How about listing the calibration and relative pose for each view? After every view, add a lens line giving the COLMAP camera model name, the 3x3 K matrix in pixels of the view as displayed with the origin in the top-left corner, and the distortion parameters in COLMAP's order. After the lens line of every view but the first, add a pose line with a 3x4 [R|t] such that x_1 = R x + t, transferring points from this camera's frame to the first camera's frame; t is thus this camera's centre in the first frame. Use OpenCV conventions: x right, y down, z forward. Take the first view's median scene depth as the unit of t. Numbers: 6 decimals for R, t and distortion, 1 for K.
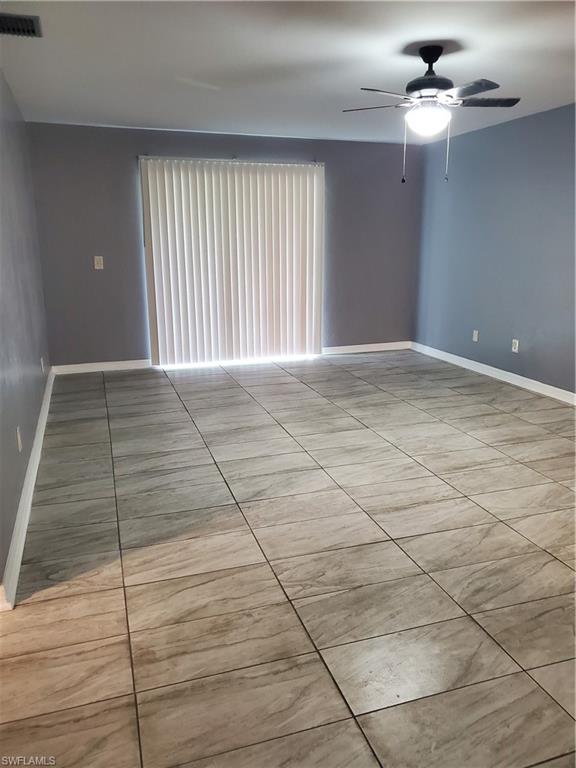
lens RADIAL K [[603.1, 0, 287.9], [0, 603.1, 396.4], [0, 0, 1]] dist [0.019173, 0.007404]
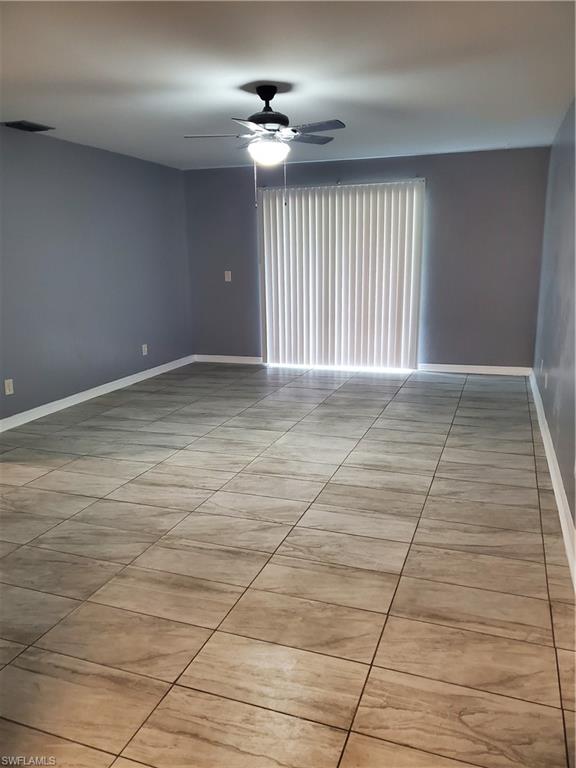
lens RADIAL K [[603.1, 0, 287.9], [0, 603.1, 396.4], [0, 0, 1]] dist [0.019173, 0.007404]
pose [[0.783973, 0.136582, -0.605584, 0.777823], [-0.146566, 0.988642, 0.033236, -0.045863], [0.603245, 0.062702, 0.795087, 0.141058]]
